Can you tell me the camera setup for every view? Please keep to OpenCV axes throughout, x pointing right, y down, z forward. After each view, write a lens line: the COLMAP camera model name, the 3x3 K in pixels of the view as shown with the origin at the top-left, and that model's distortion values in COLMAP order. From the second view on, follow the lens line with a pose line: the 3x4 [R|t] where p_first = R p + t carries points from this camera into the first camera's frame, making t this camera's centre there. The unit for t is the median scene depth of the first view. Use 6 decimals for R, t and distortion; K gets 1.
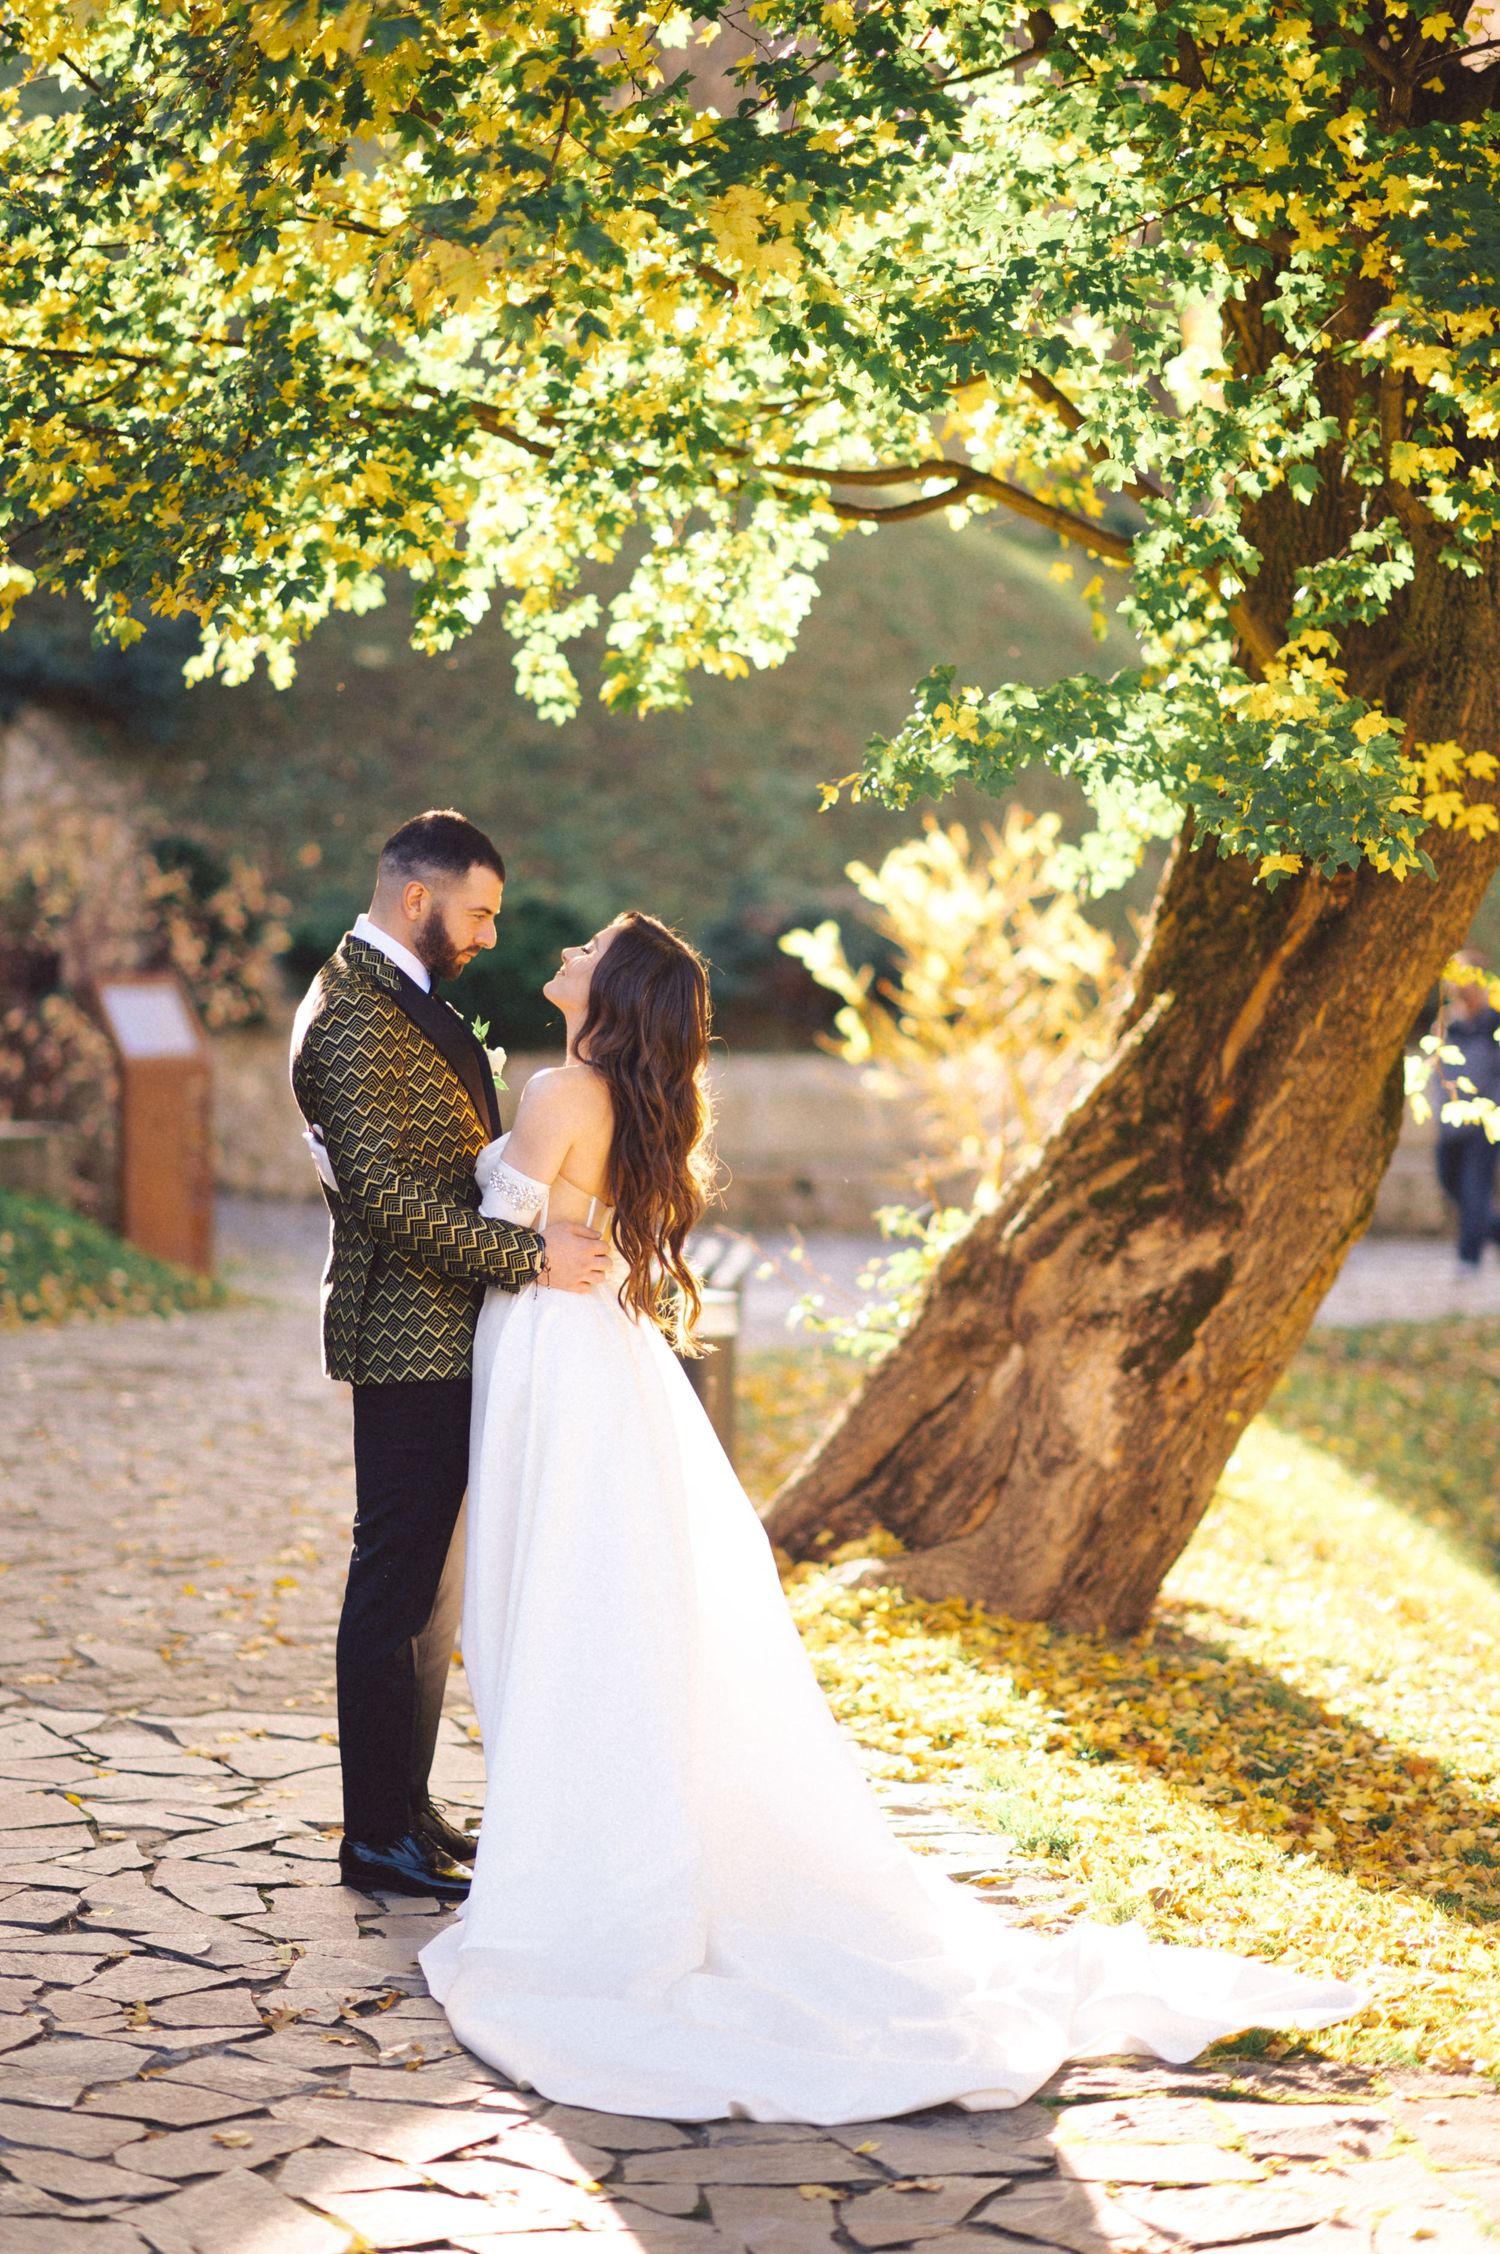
lens RADIAL K [[5403.1, 0, 750.0], [0, 5403.1, 1127.0], [0, 0, 1]] dist [0.031398, 0.748463]
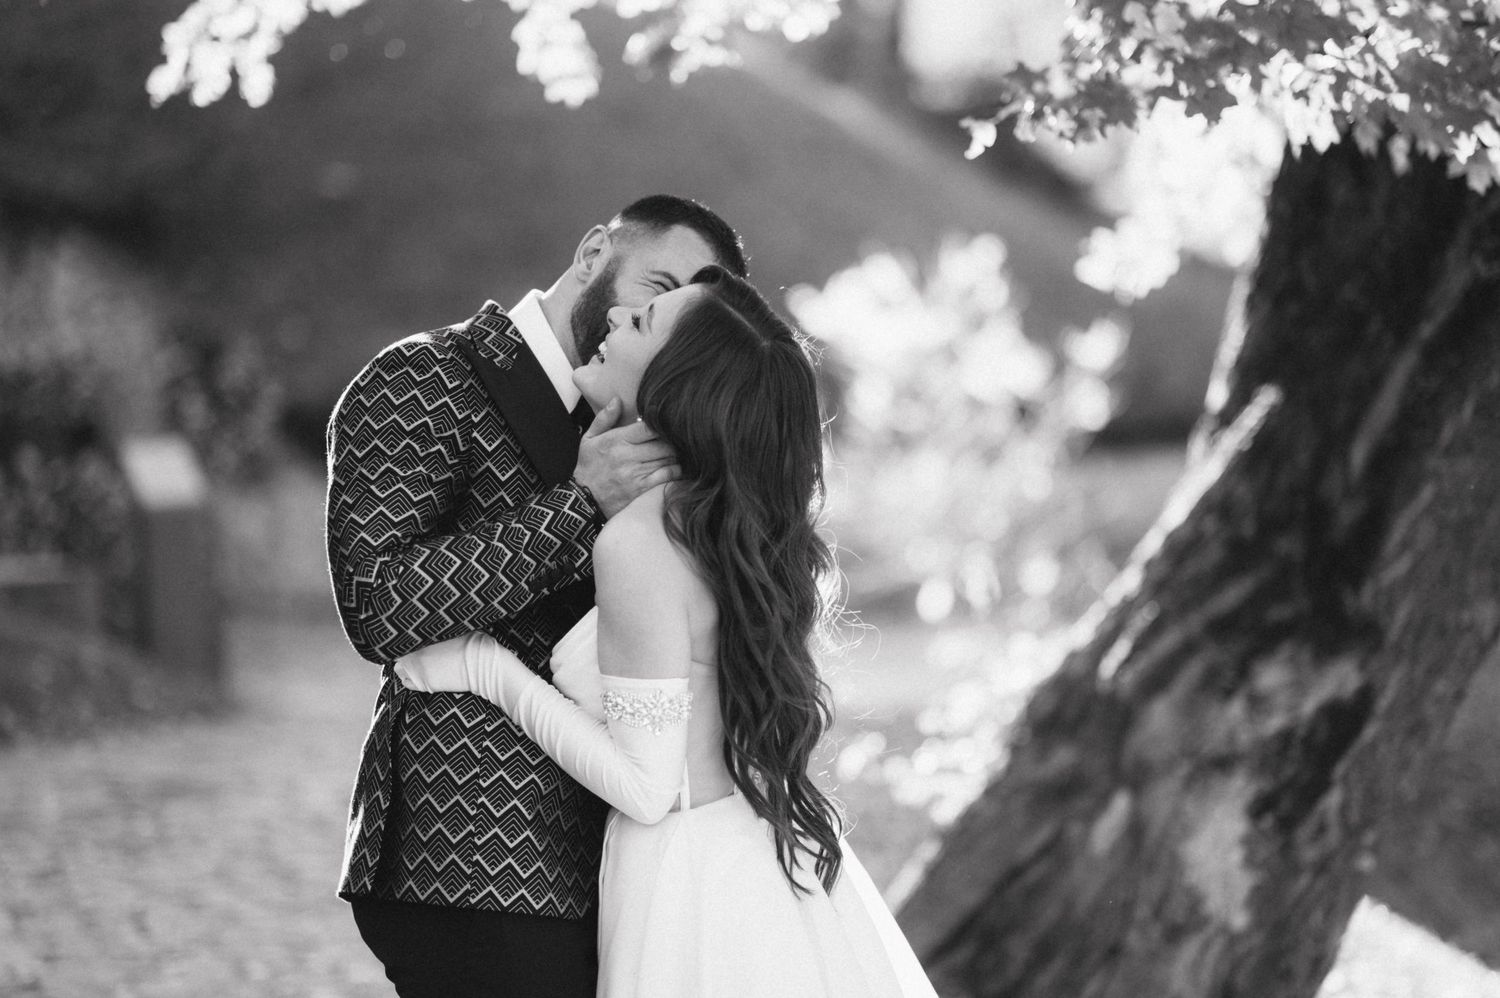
lens RADIAL K [[3595.7, 0, 751.7], [0, 3595.7, 456.0], [0, 0, 1]] dist [0.031398, 0.748463]
pose [[0.998089, -0.042613, 0.044760, -0.035122], [0.043463, 0.998889, -0.018197, -0.006640], [-0.043934, 0.020108, 0.998832, 0.417687]]
